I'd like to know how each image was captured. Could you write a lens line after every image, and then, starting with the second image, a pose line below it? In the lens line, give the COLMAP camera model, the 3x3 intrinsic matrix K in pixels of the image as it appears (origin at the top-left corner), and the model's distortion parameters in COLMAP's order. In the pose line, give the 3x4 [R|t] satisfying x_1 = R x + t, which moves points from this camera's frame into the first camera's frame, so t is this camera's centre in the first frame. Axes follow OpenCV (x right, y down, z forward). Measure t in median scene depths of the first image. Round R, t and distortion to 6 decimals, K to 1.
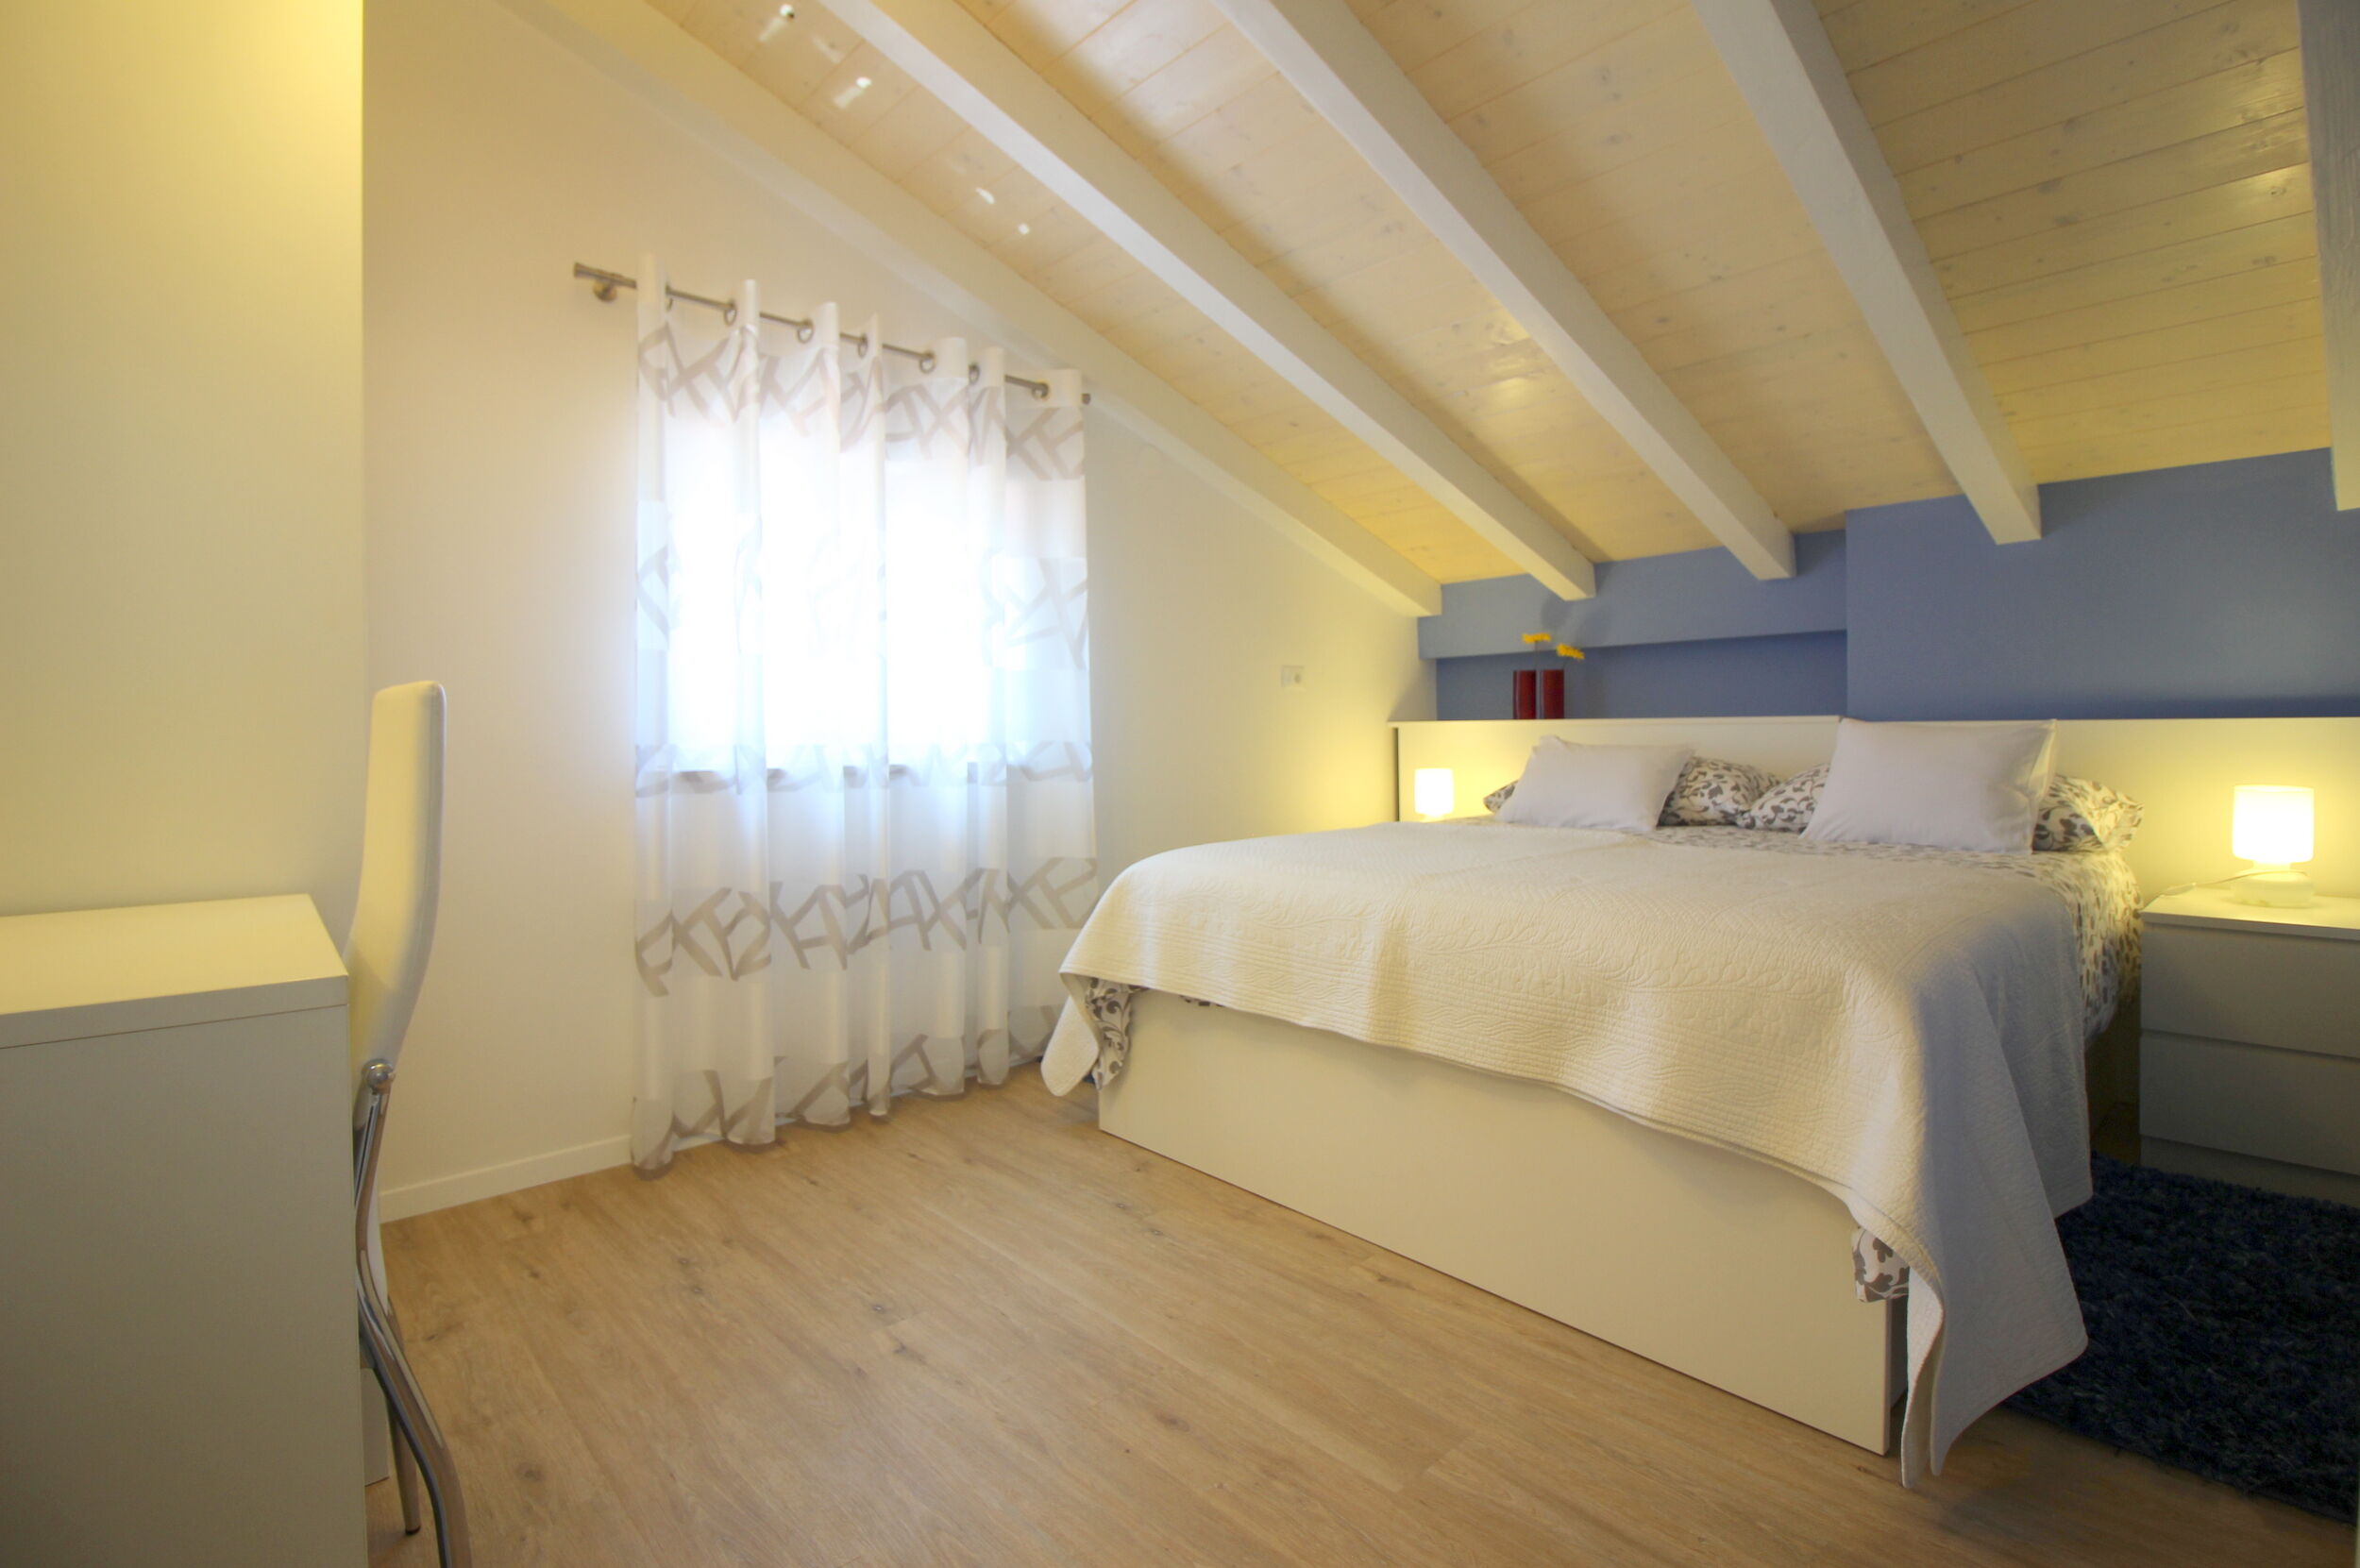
lens RADIAL K [[1104.3, 0, 1214.3], [0, 1104.3, 745.3], [0, 0, 1]] dist [-0.004662, -0.010929]
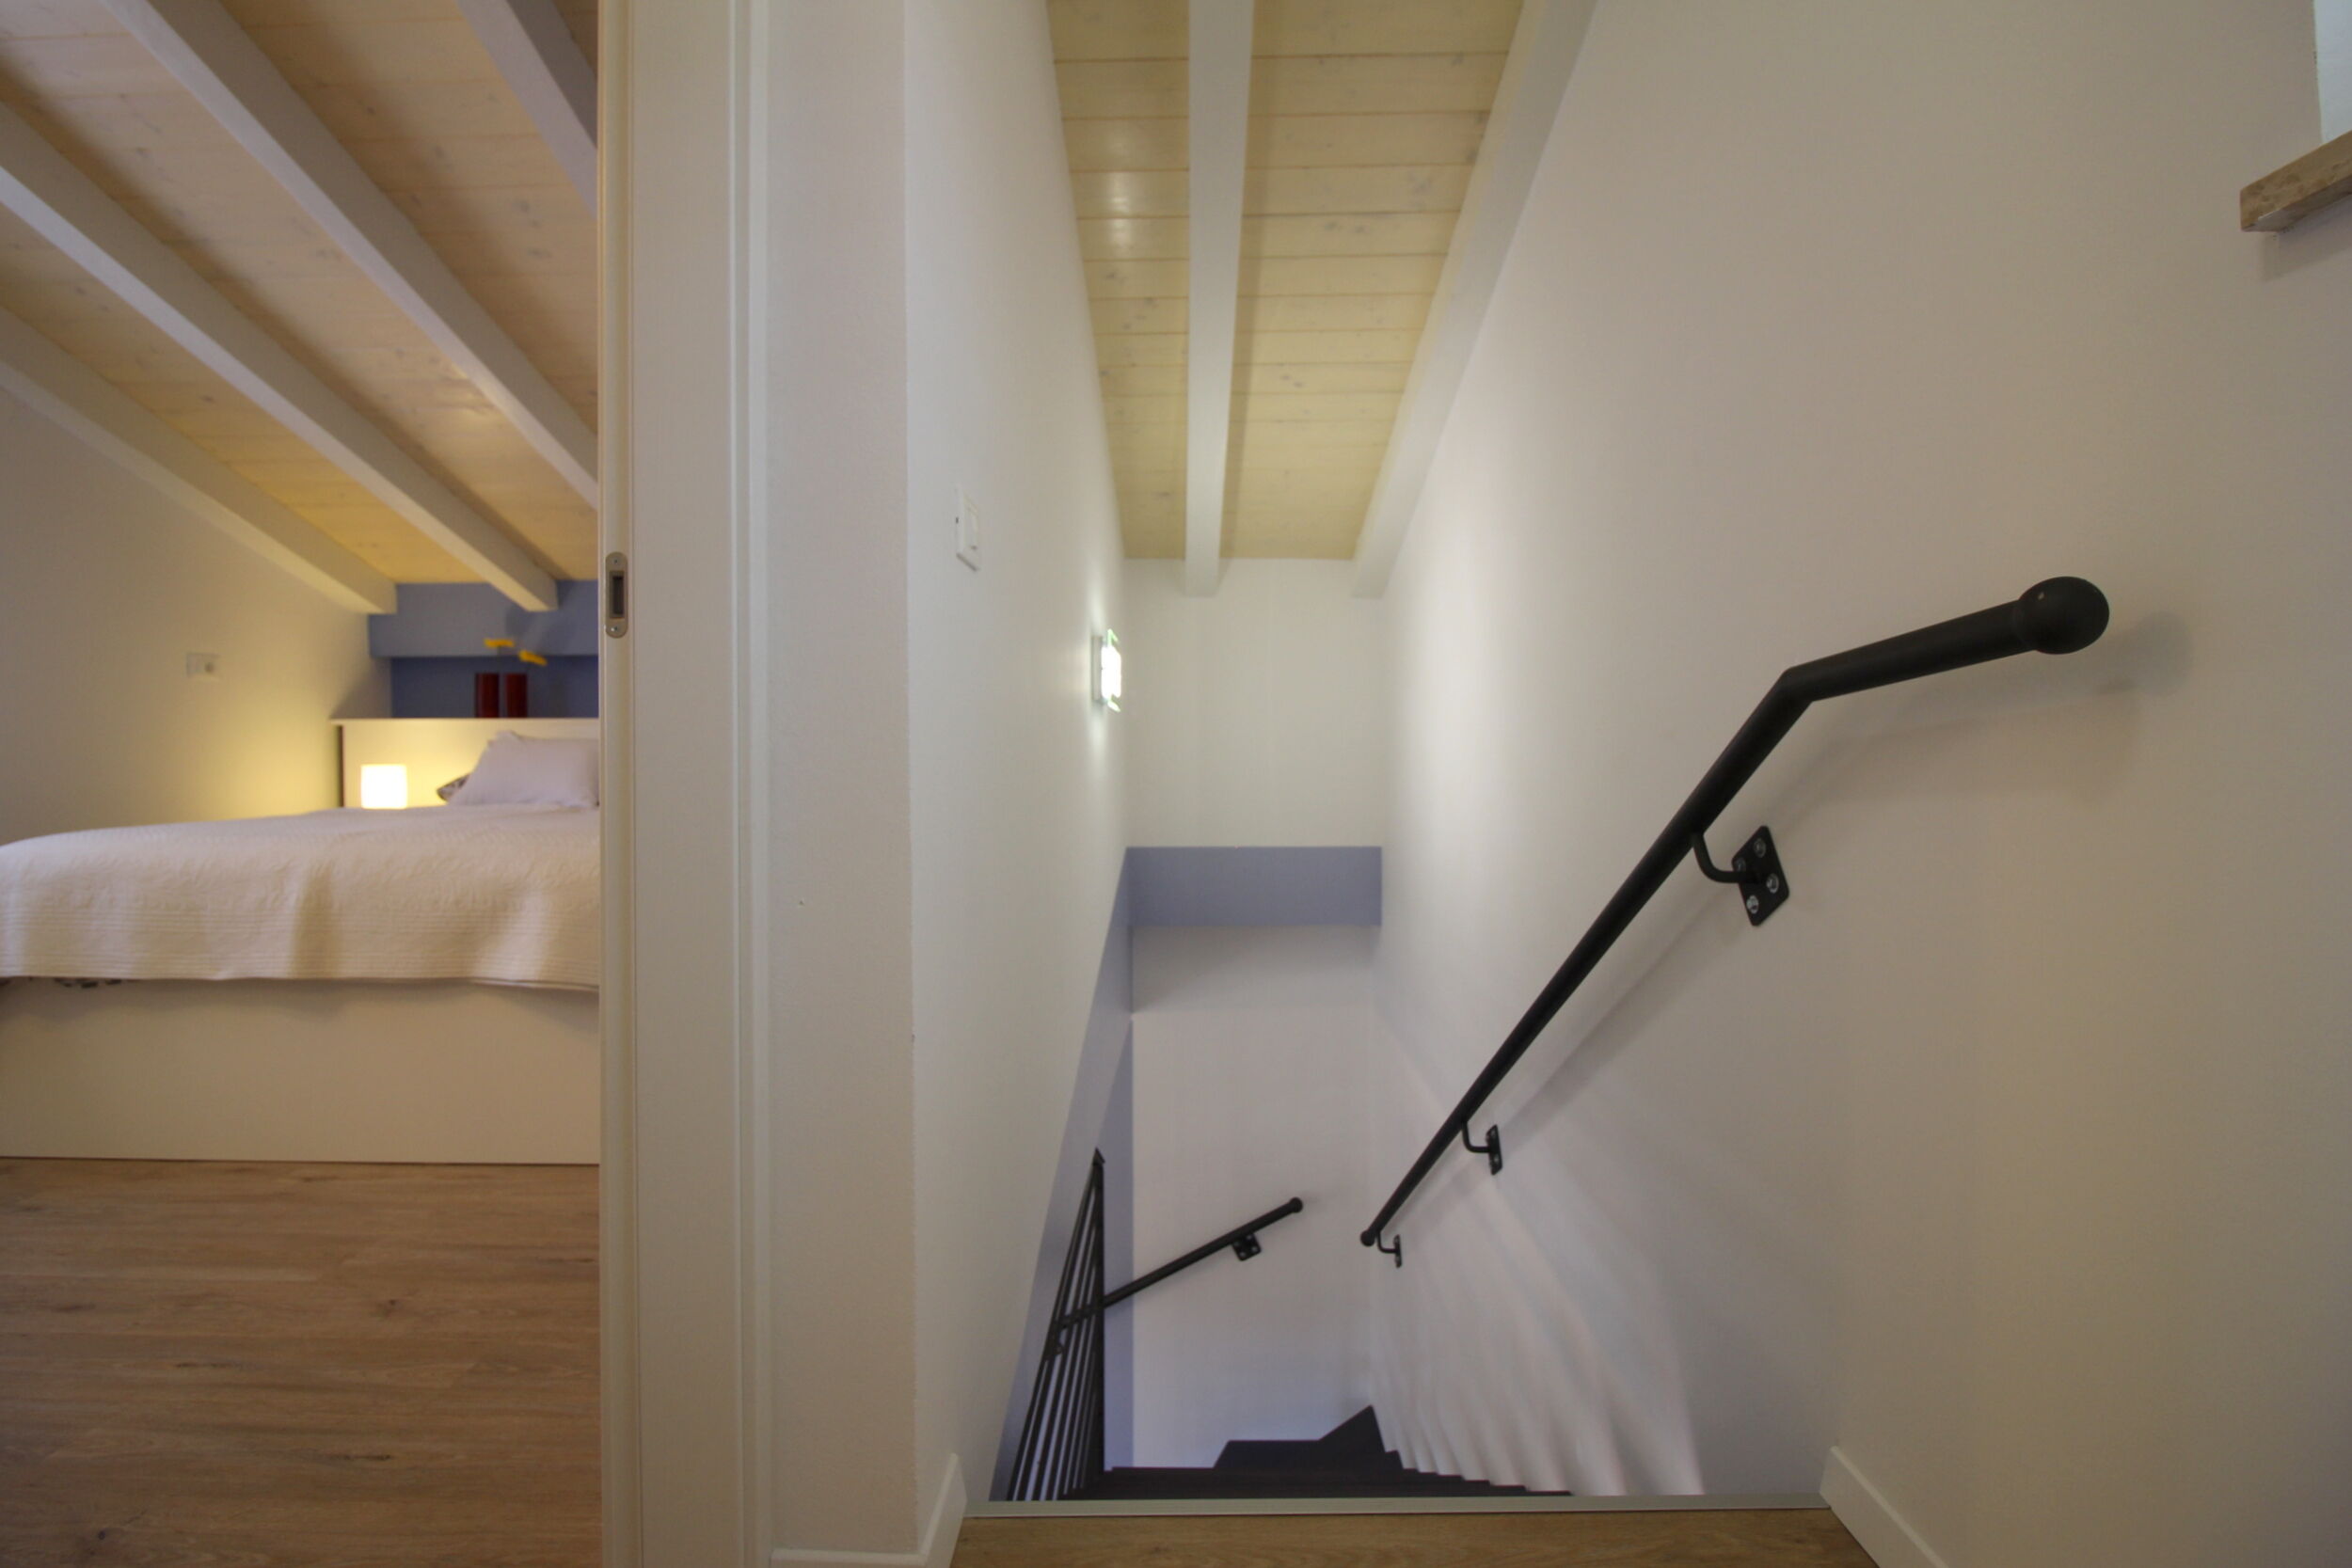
lens RADIAL K [[1100.5, 0, 1172.7], [0, 1100.5, 756.1], [0, 0, 1]] dist [-0.004662, -0.010929]
pose [[0.695587, 0.002750, 0.718437, -0.028980], [0.005392, 0.999945, -0.009048, 0.041578], [-0.718422, 0.010168, 0.695533, -0.340626]]
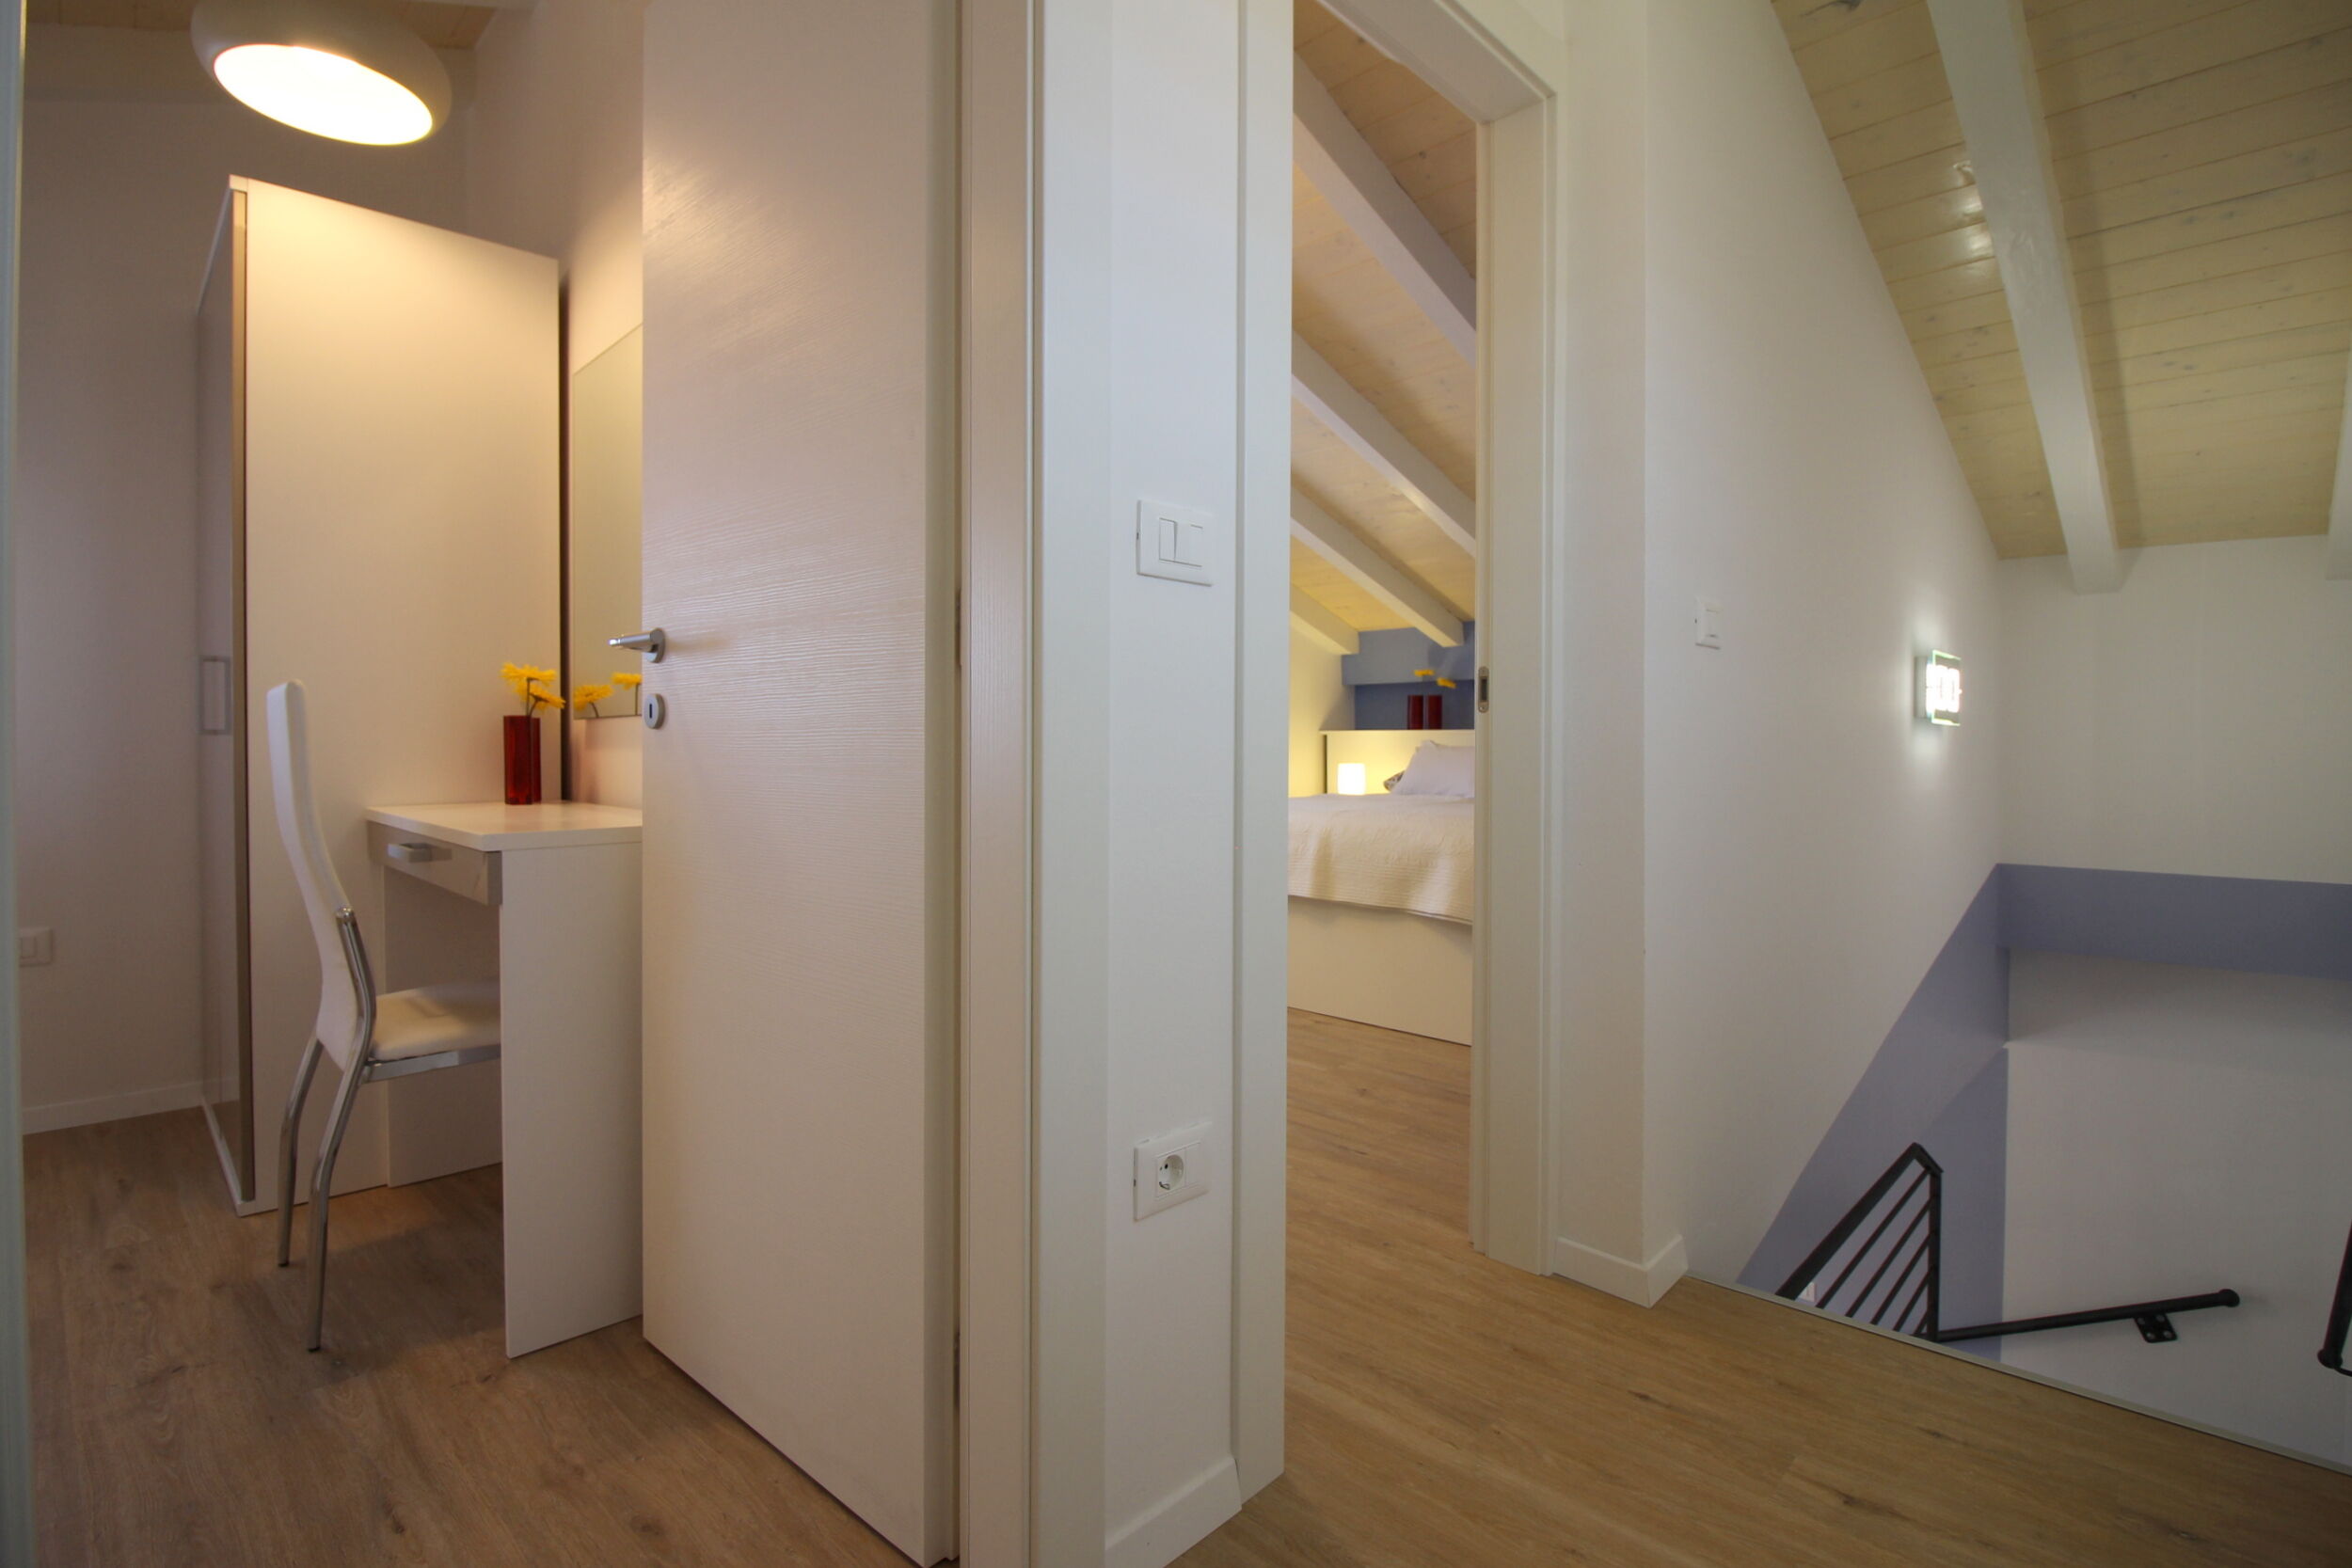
lens RADIAL K [[1100.5, 0, 1193.9], [0, 1100.5, 755.6], [0, 0, 1]] dist [-0.004662, -0.010929]
pose [[0.998791, 0.012189, 0.047621, -0.114028], [-0.012098, 0.999924, -0.002199, 0.026642], [-0.047644, 0.001620, 0.998863, -0.653759]]
